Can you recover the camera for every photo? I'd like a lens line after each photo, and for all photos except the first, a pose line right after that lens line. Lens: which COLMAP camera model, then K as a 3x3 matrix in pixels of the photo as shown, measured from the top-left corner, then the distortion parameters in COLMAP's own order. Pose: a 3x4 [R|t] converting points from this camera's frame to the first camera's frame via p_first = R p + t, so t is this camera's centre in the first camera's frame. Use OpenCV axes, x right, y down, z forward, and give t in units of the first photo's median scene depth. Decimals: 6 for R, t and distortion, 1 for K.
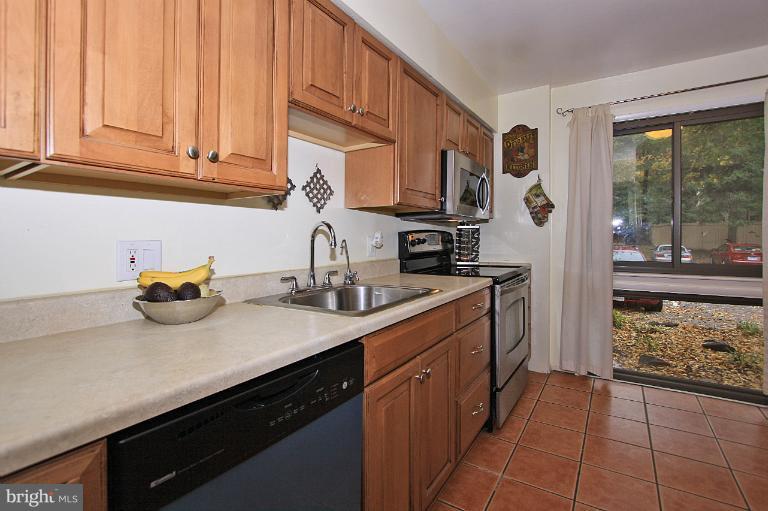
lens RADIAL K [[372.0, 0, 386.0], [0, 372.0, 247.1], [0, 0, 1]] dist [-0.002128, -0.000779]
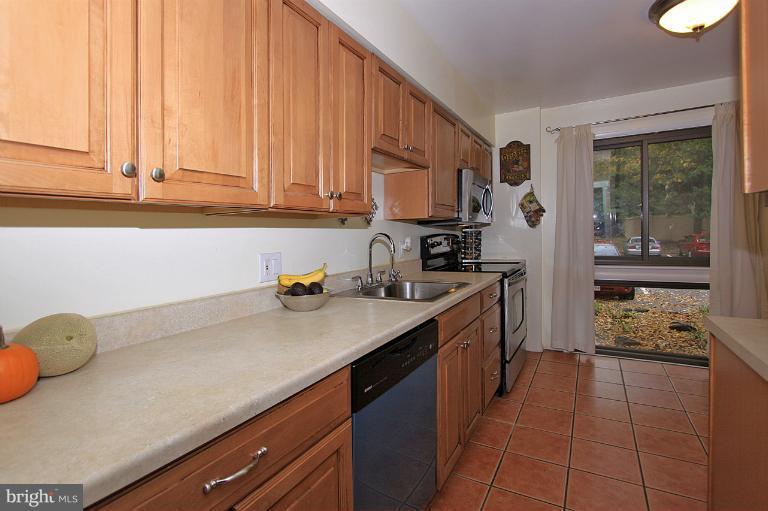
lens RADIAL K [[370.6, 0, 384.0], [0, 370.6, 255.5], [0, 0, 1]] dist [-0.001236, 0.000172]
pose [[0.998602, -0.026412, 0.045792, -0.129298], [0.025136, 0.999286, 0.028218, -0.015744], [-0.046504, -0.027028, 0.998552, -0.172550]]
